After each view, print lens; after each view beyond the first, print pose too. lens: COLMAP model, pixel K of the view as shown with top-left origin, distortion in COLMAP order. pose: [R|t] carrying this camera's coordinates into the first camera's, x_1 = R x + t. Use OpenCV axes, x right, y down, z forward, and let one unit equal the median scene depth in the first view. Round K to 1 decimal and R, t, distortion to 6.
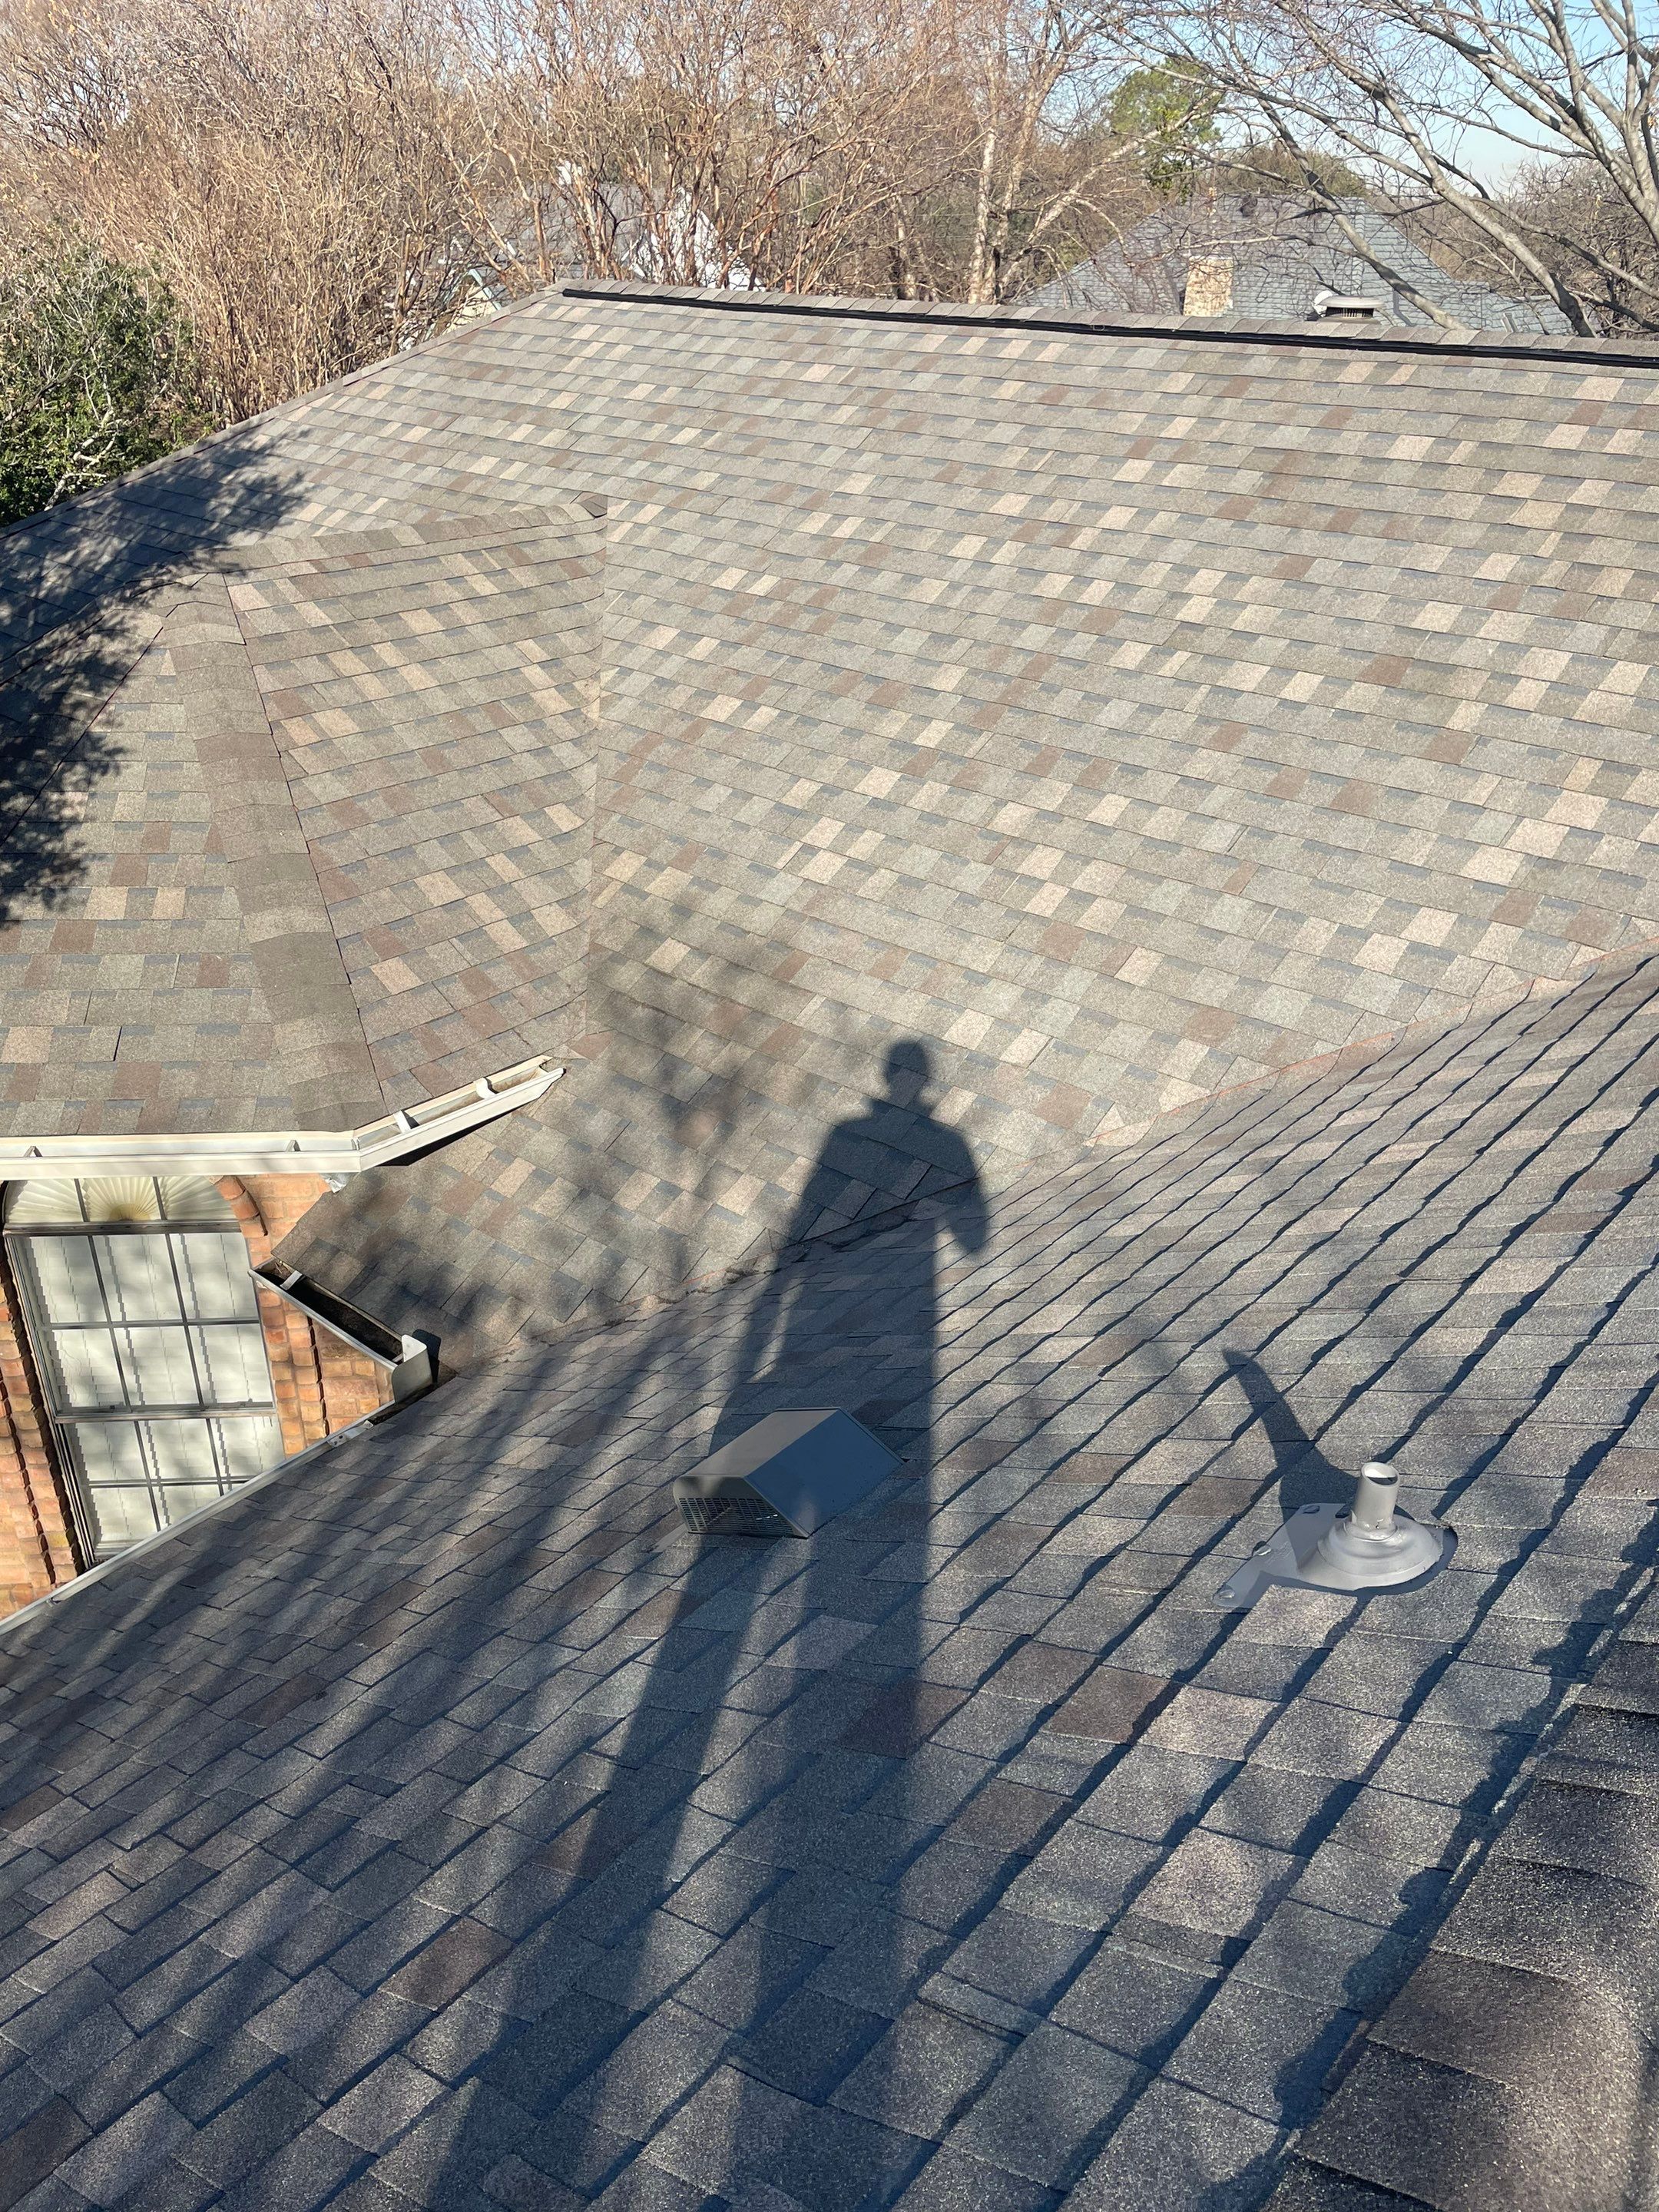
lens RADIAL K [[1700.7, 0, 826.8], [0, 1700.7, 1104.8], [0, 0, 1]] dist [0.029790, -0.002736]
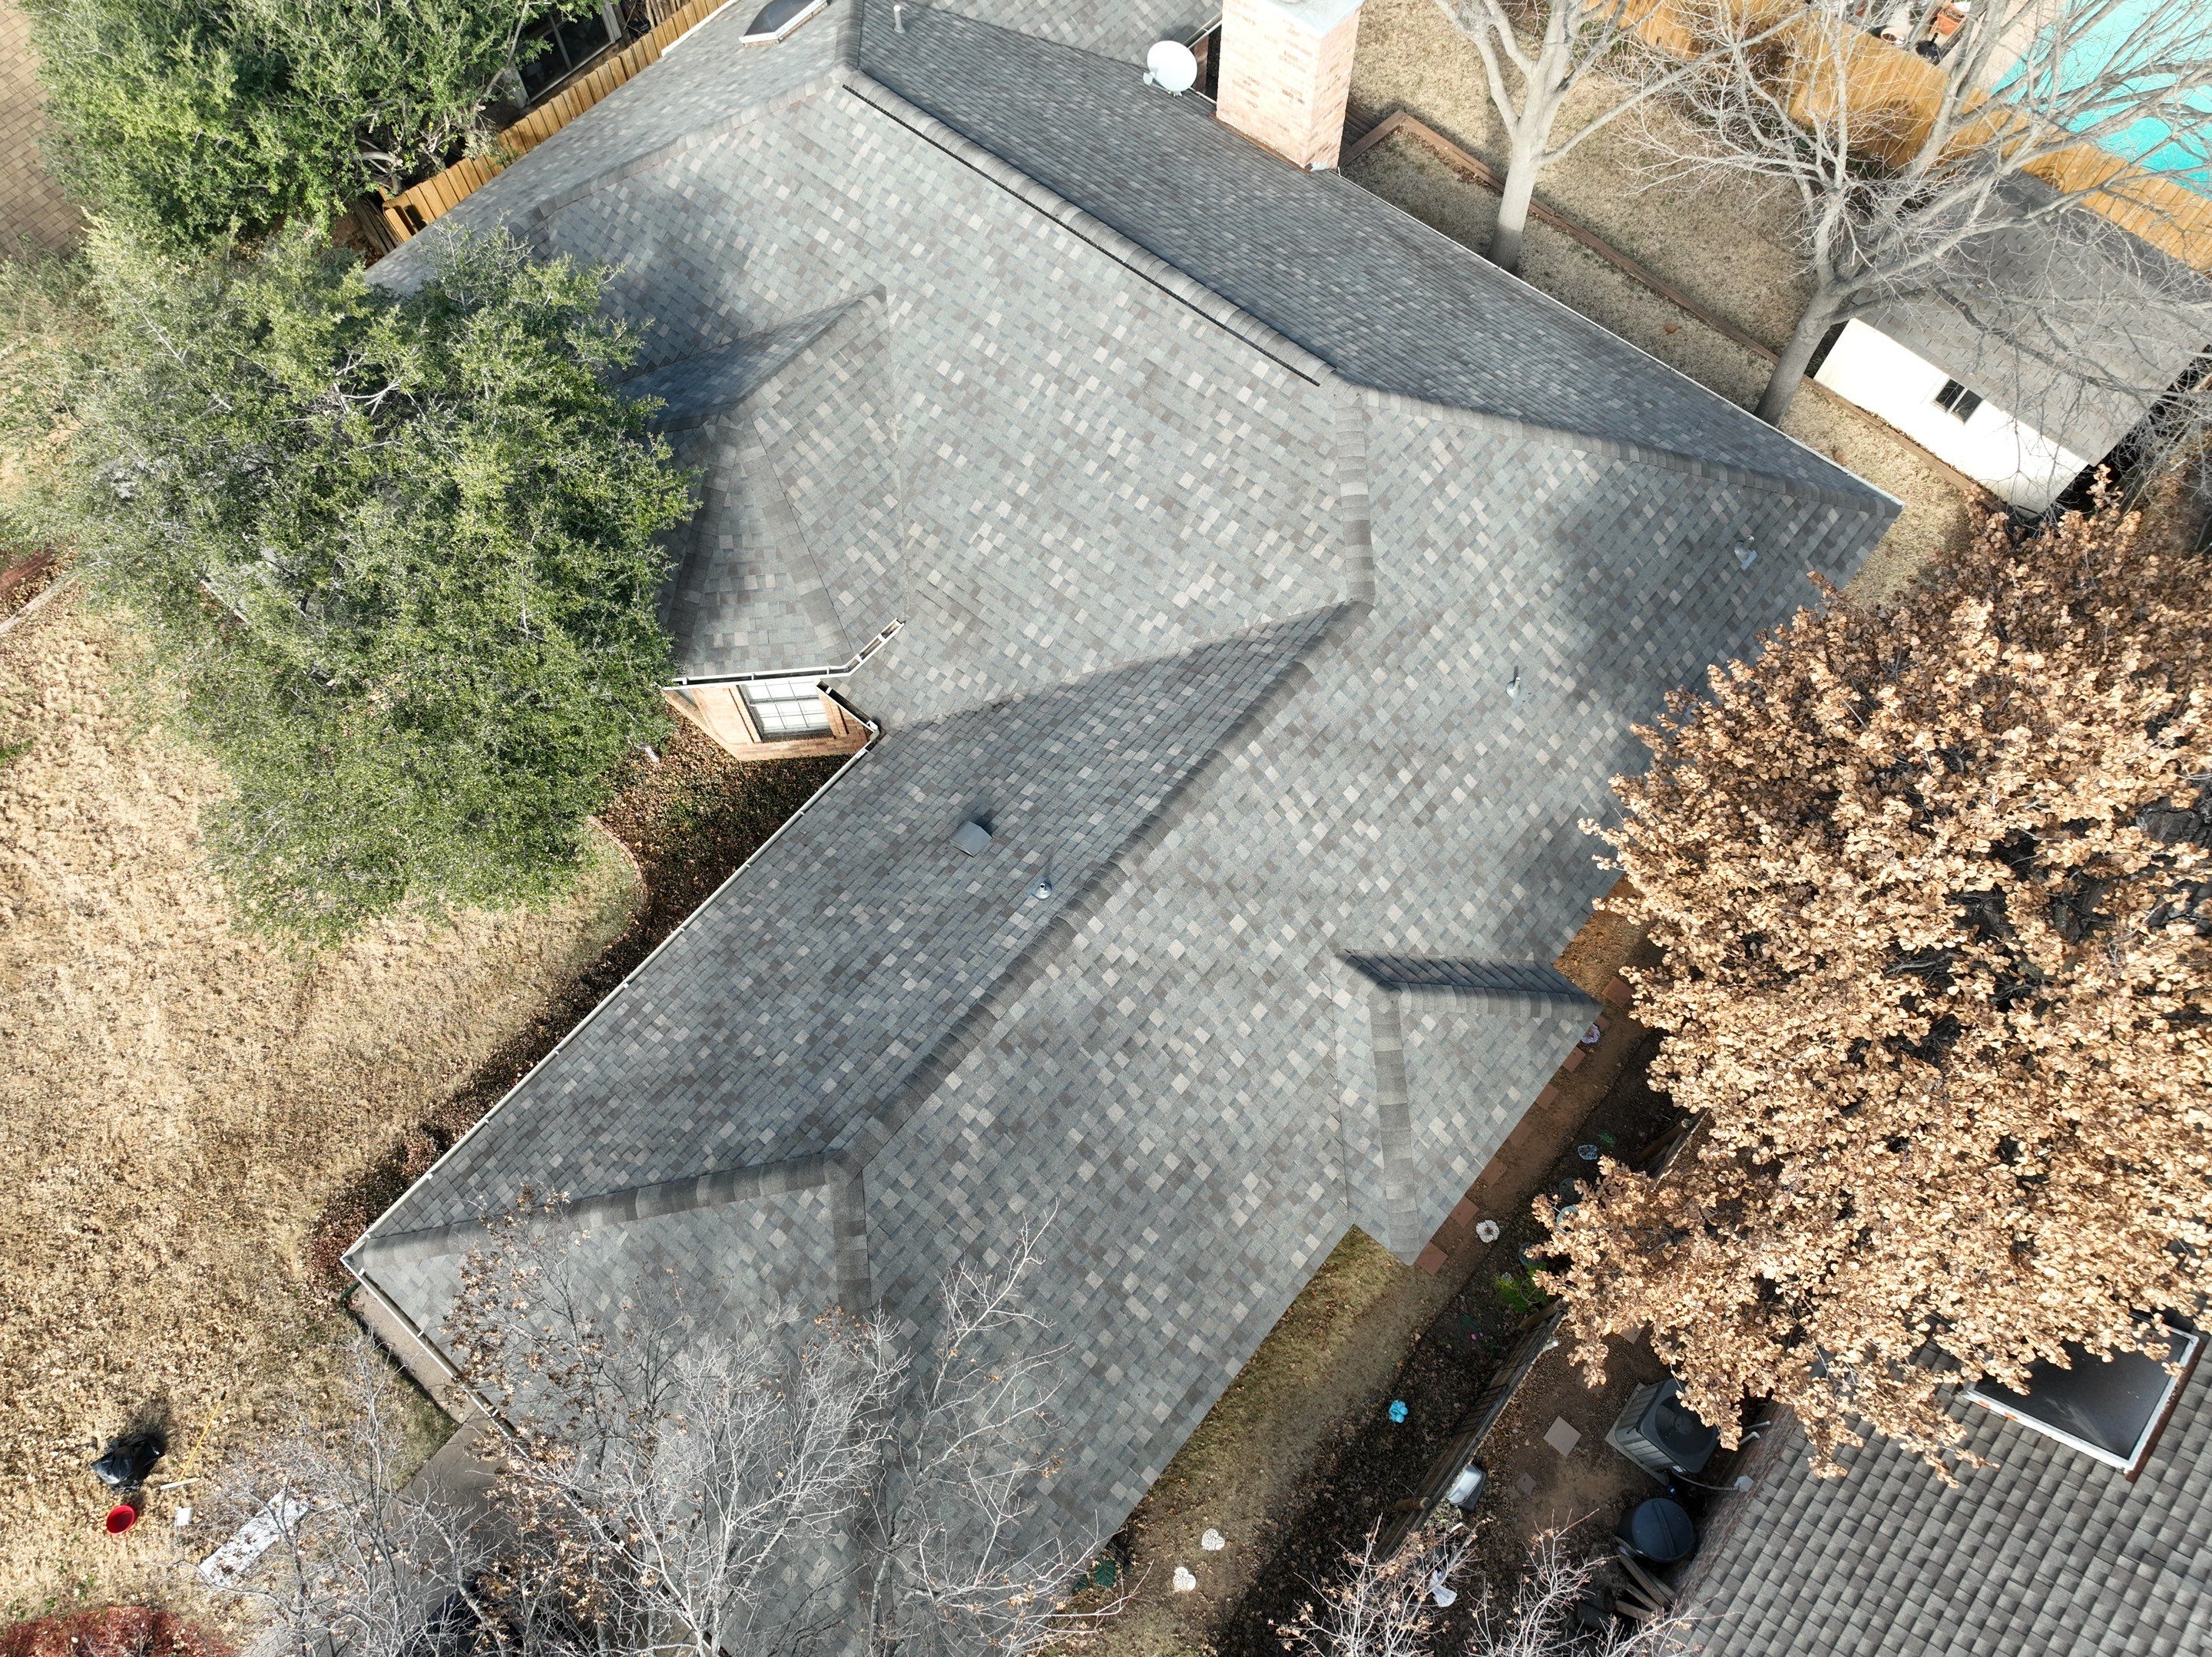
lens RADIAL K [[1700.5, 0, 1108.4], [0, 1700.5, 829.0], [0, 0, 1]] dist [0.029790, -0.002736]
pose [[0.999537, -0.025926, -0.015945, 0.231922], [0.030390, 0.821180, 0.569859, -1.338277], [-0.001681, -0.570080, 0.821588, -1.592104]]
